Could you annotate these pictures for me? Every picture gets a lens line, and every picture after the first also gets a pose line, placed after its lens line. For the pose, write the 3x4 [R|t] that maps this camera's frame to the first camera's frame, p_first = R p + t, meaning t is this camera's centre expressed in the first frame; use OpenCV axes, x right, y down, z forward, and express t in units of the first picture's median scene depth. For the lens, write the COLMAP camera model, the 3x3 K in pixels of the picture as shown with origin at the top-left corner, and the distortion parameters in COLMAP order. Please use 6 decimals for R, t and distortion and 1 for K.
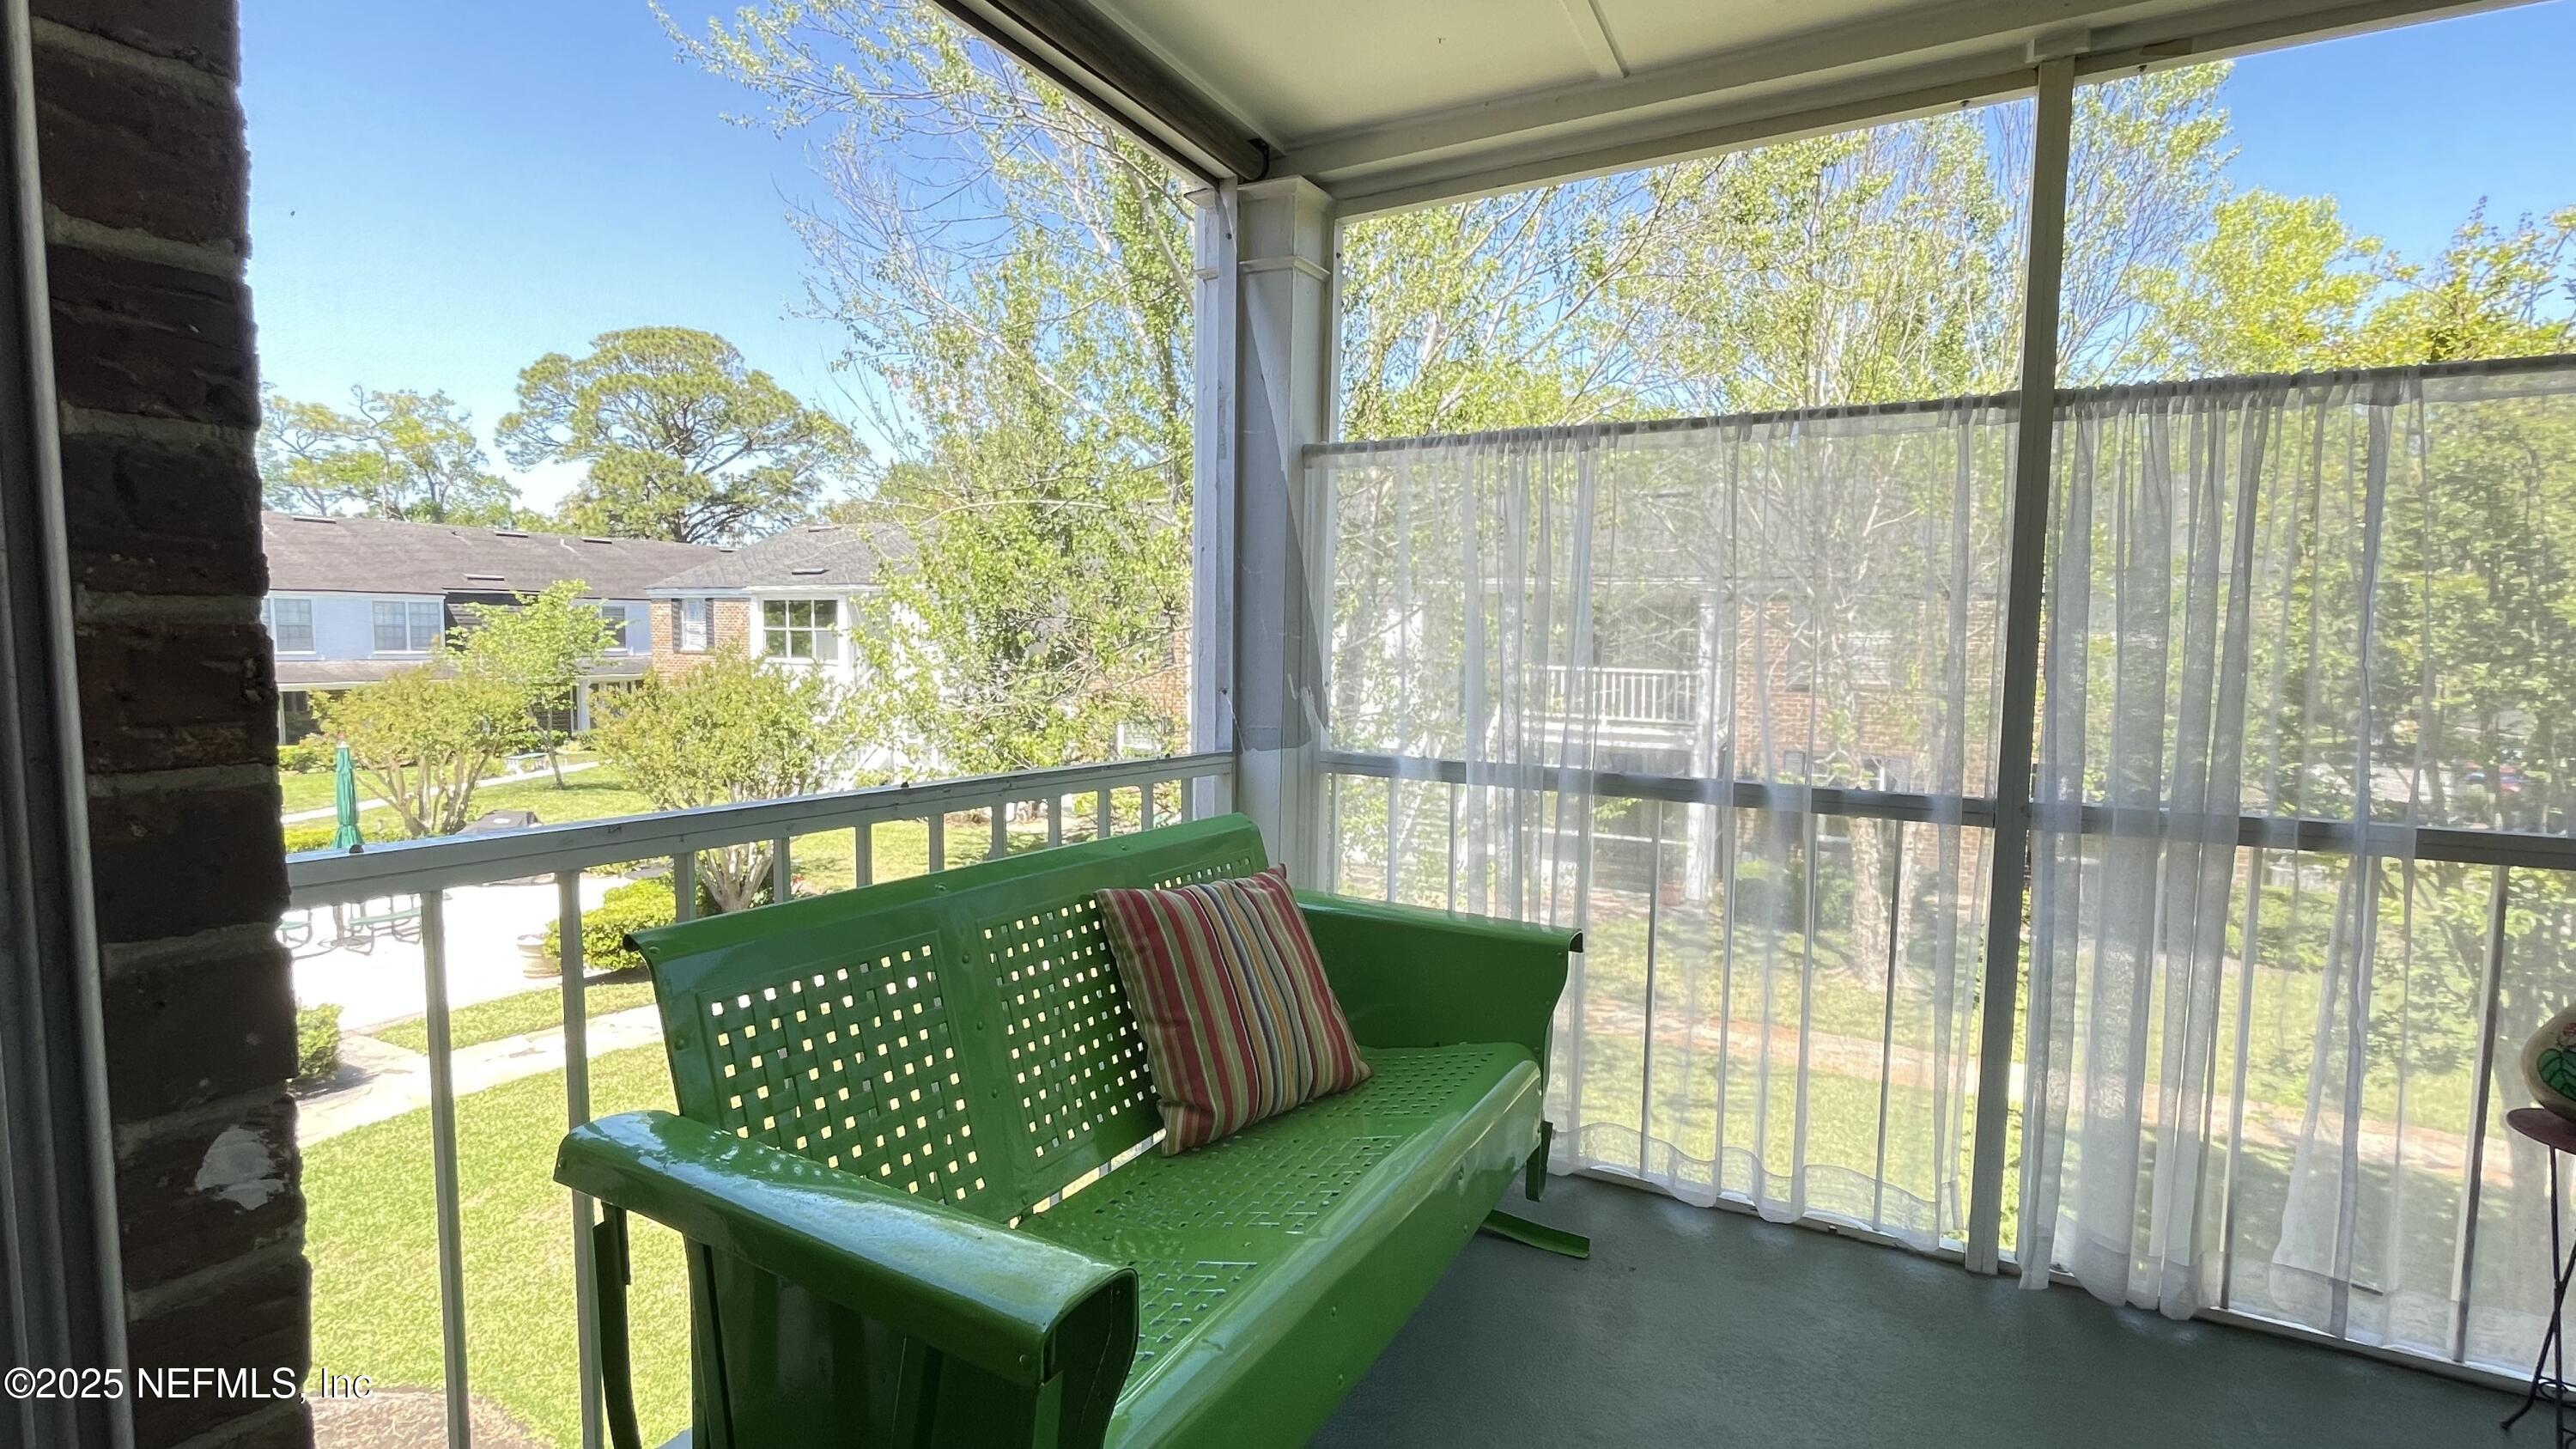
lens RADIAL K [[1154.0, 0, 1288.0], [0, 1154.0, 724.5], [0, 0, 1]] dist [-0.000679, 0.000002]
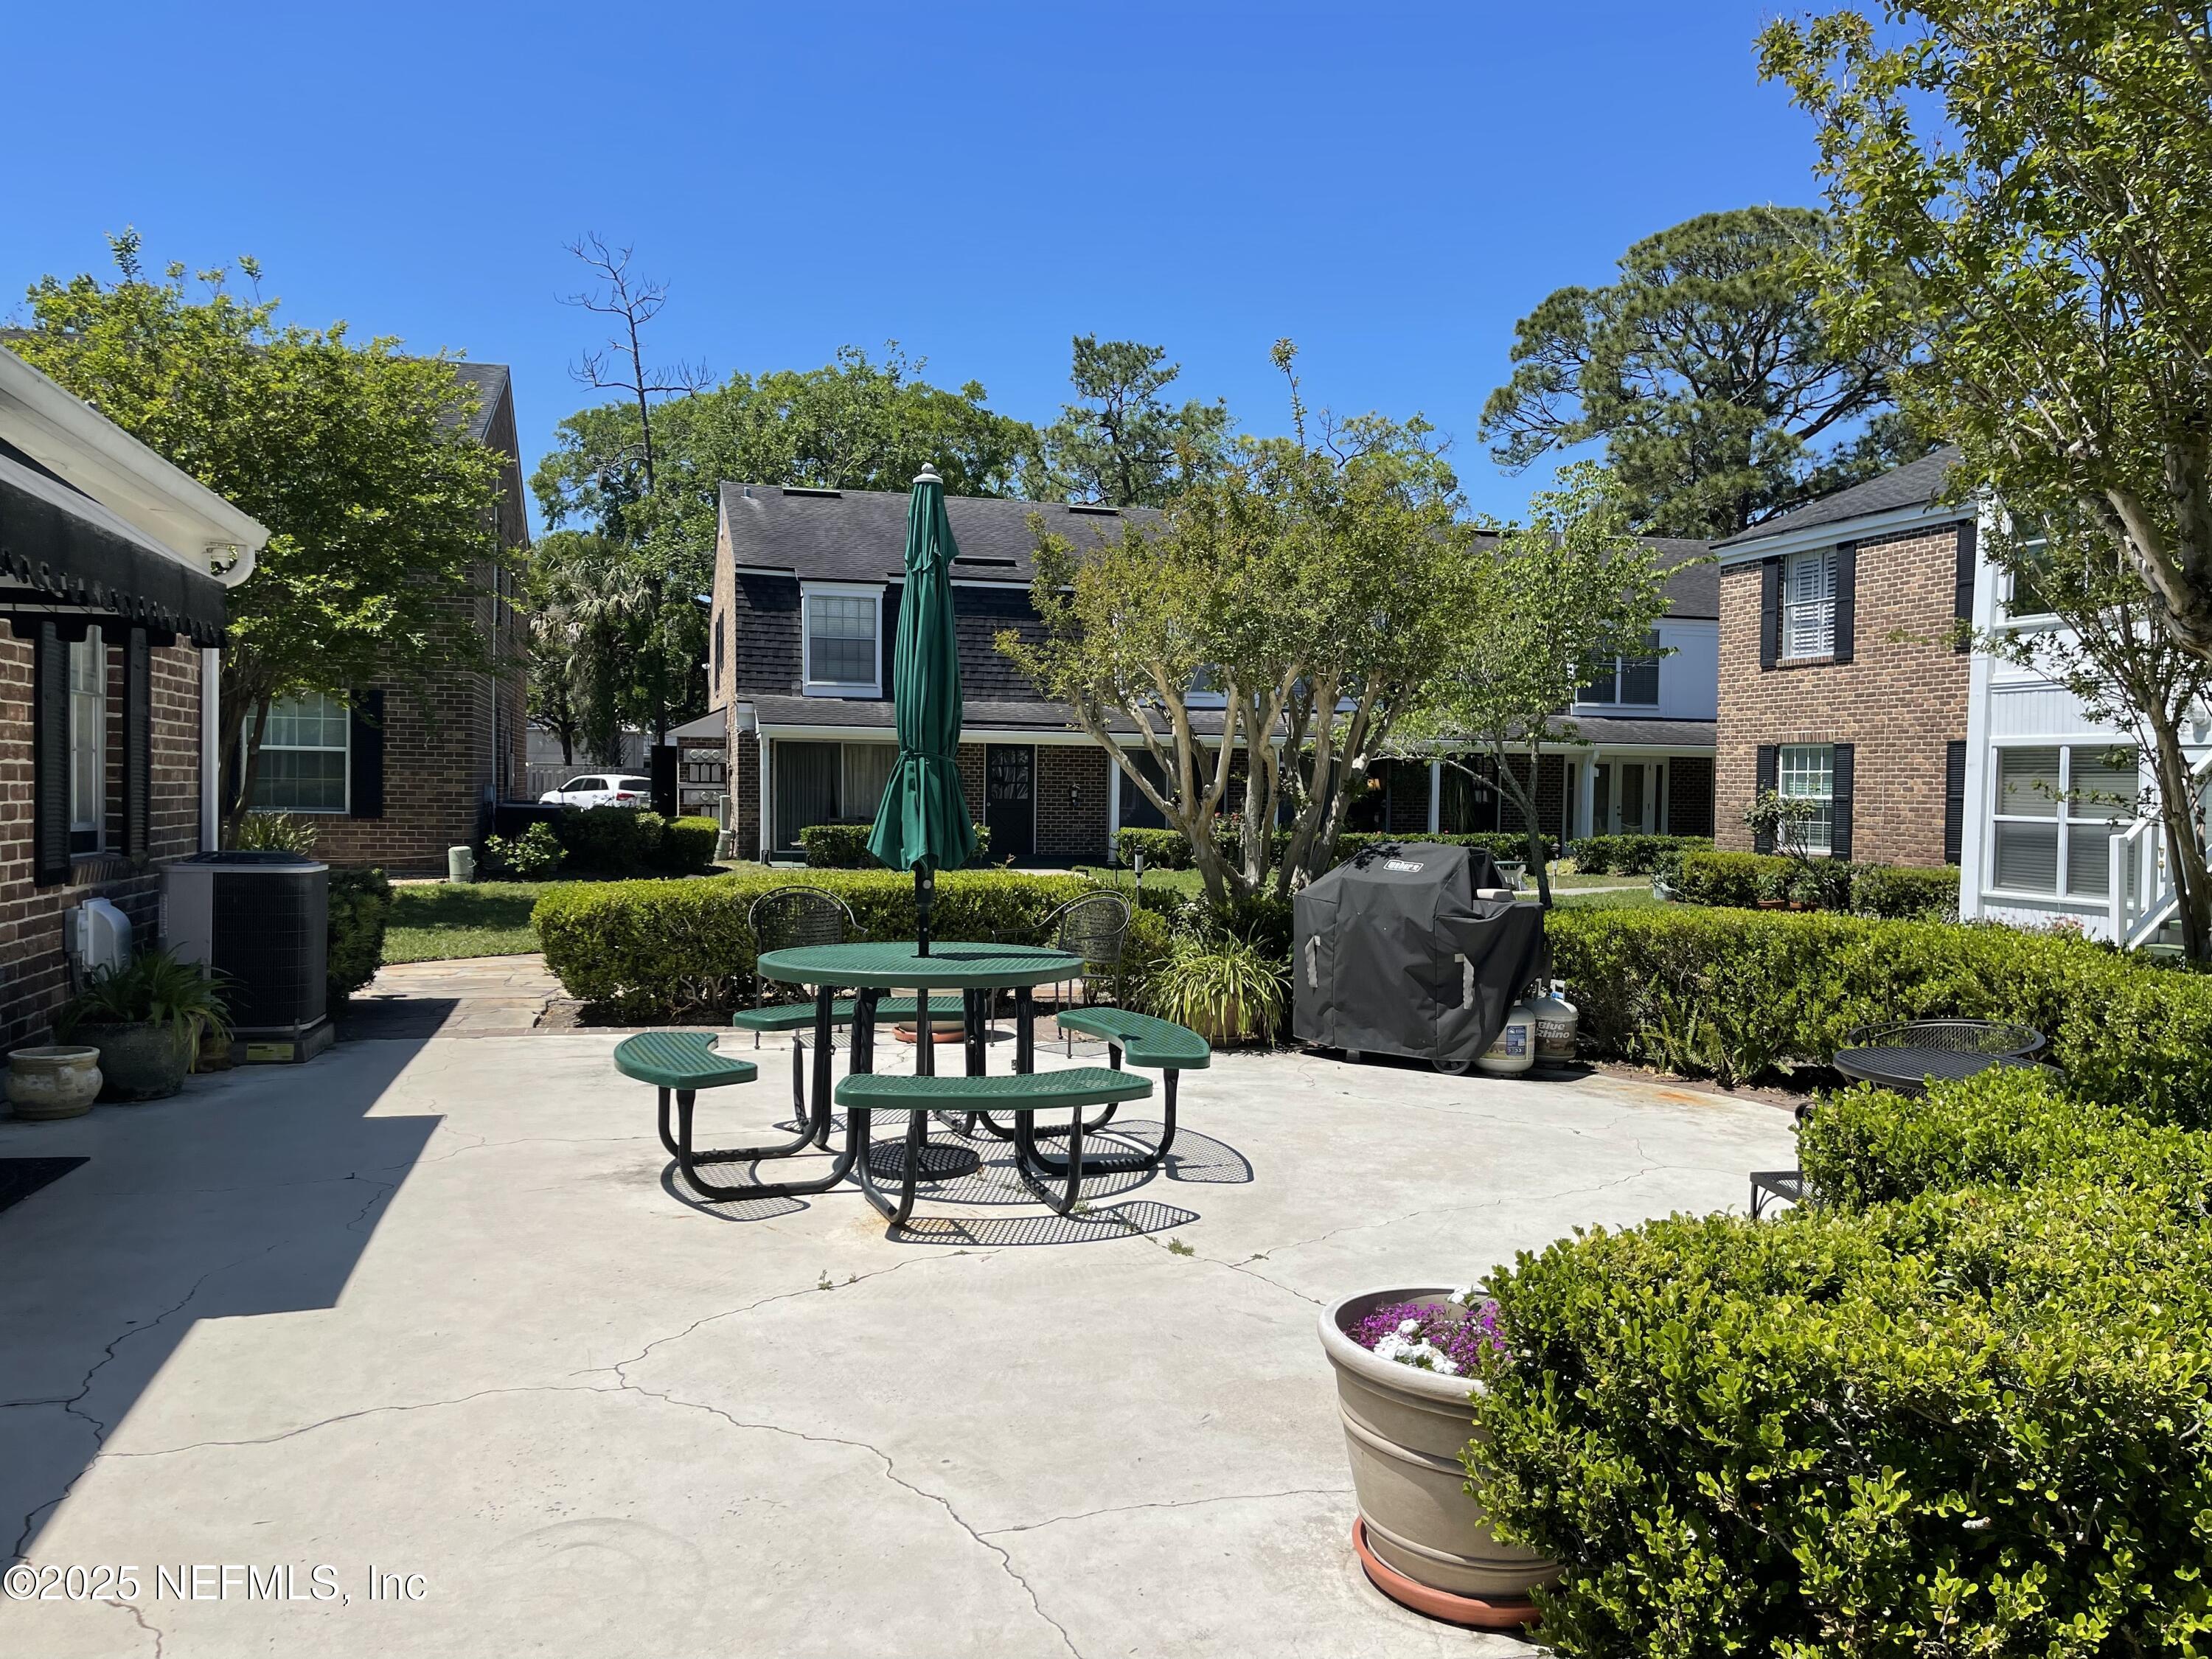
lens RADIAL K [[1645.1, 0, 1106.0], [0, 1645.1, 829.5], [0, 0, 1]] dist [0.024685, -0.006090]
pose [[0.682436, 0.010989, -0.730862, -0.145491], [-0.065182, 0.996818, -0.045875, 0.036471], [0.728033, 0.078946, 0.680981, 0.227119]]
